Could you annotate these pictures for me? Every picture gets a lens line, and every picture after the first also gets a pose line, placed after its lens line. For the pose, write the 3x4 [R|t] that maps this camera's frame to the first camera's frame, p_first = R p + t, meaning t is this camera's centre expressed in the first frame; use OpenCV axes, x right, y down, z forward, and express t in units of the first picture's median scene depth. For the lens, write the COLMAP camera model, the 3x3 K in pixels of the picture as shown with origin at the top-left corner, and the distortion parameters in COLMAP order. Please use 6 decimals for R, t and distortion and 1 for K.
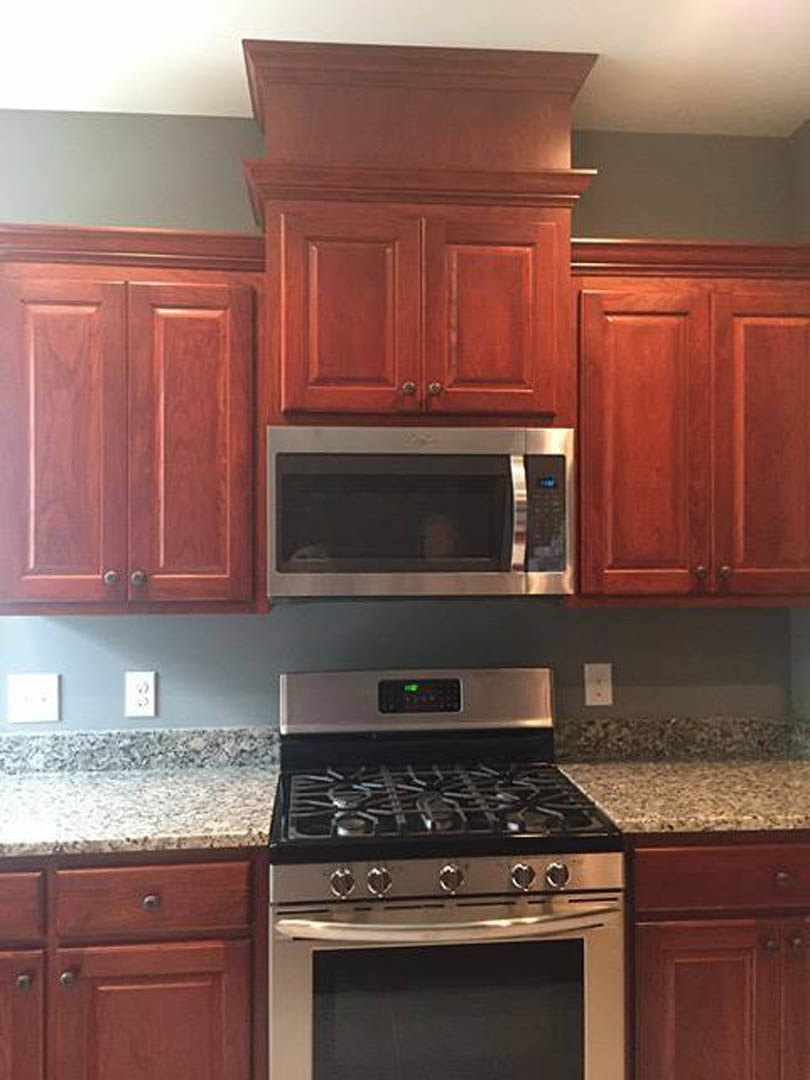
lens RADIAL K [[930.2, 0, 399.7], [0, 930.2, 545.8], [0, 0, 1]] dist [0.078718, -0.082059]
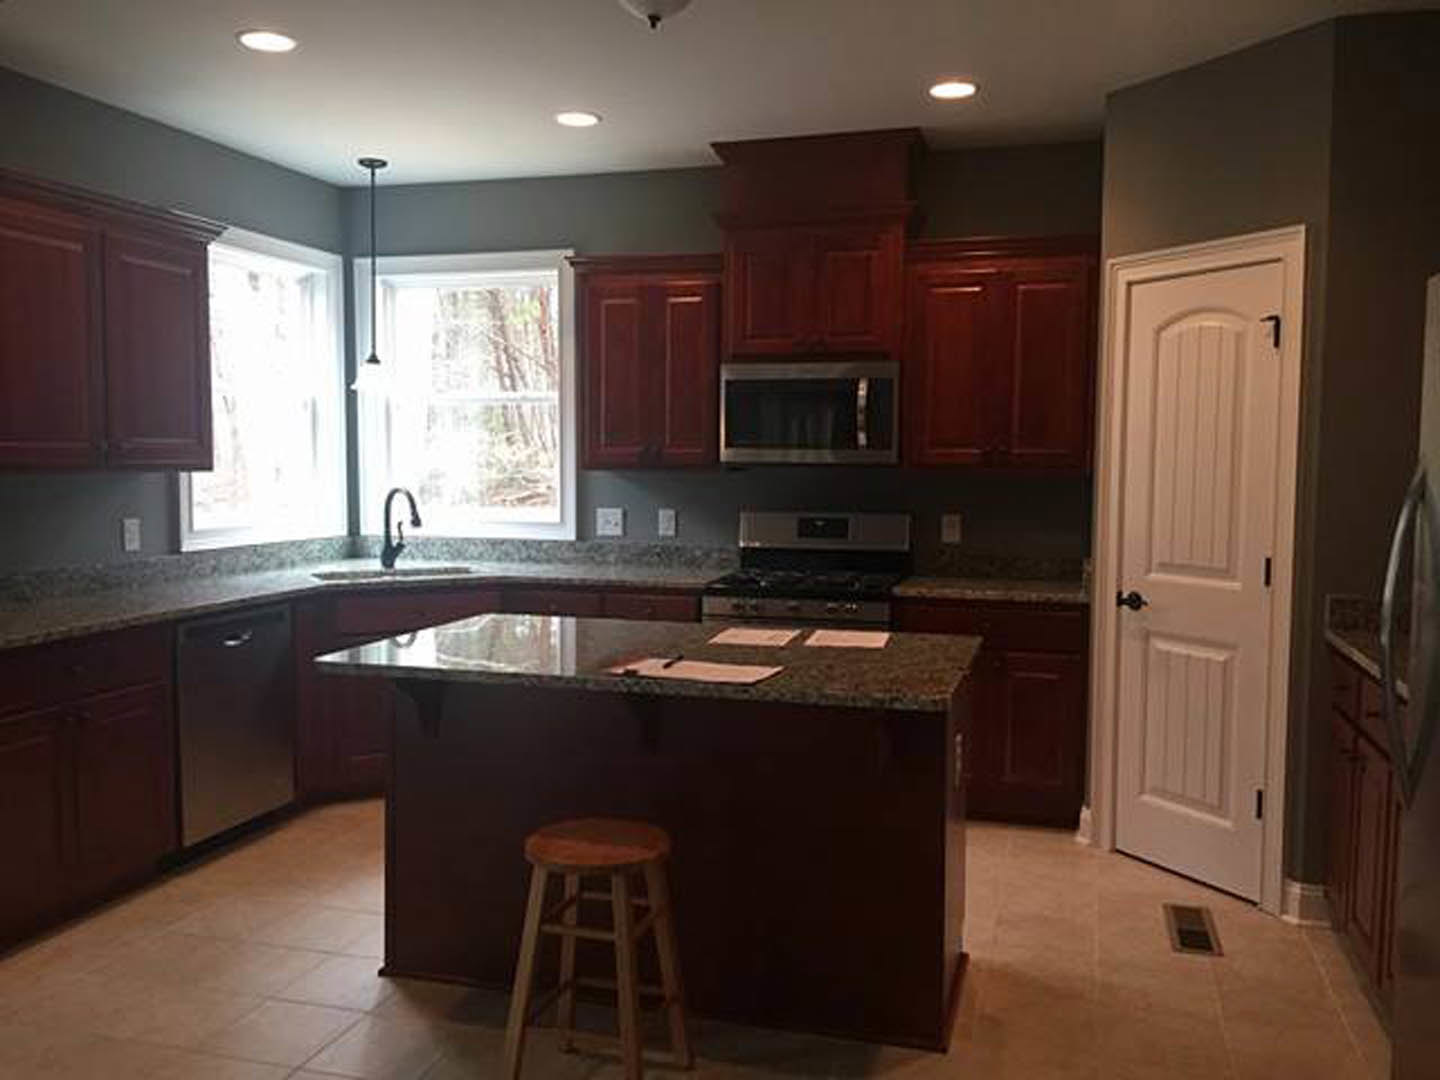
lens RADIAL K [[1240.2, 0, 714.9], [0, 1240.2, 537.6], [0, 0, 1]] dist [0.078718, -0.082059]
pose [[0.929890, 0.033587, -0.366301, 0.687571], [-0.006442, 0.997157, 0.075078, 0.019384], [0.367781, -0.067455, 0.927463, -1.148303]]
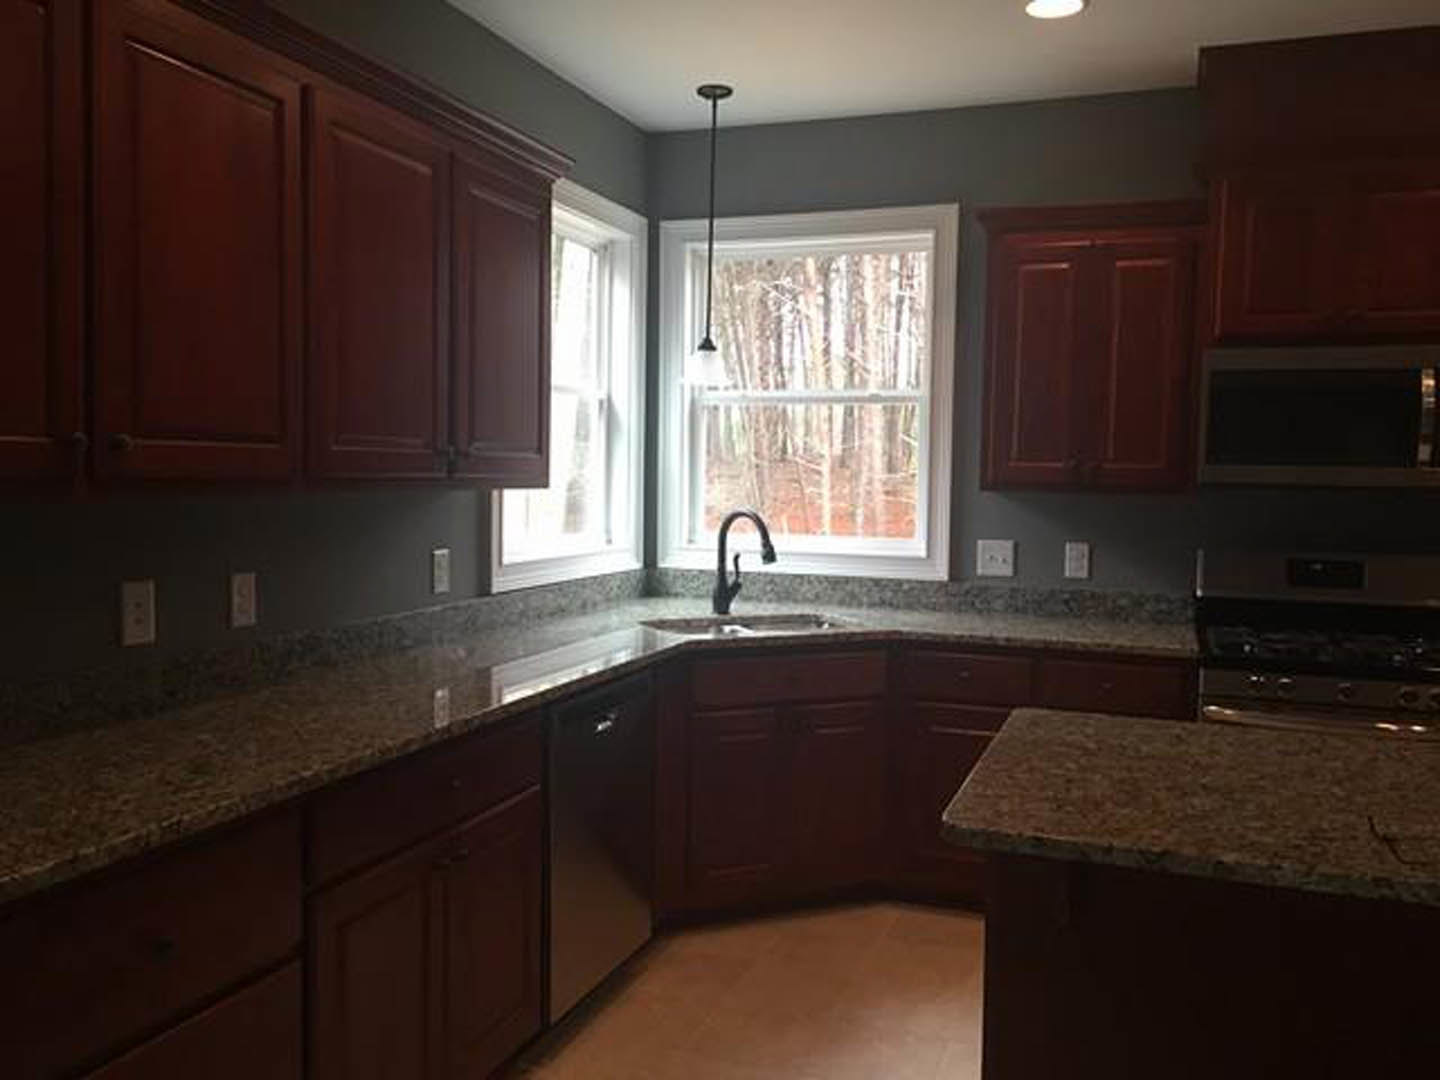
lens RADIAL K [[1240.2, 0, 713.4], [0, 1240.2, 538.0], [0, 0, 1]] dist [0.078718, -0.082059]
pose [[0.905910, 0.043931, -0.421186, -0.012537], [-0.018077, 0.997710, 0.065183, 0.028708], [0.423084, -0.051436, 0.904629, -0.830741]]
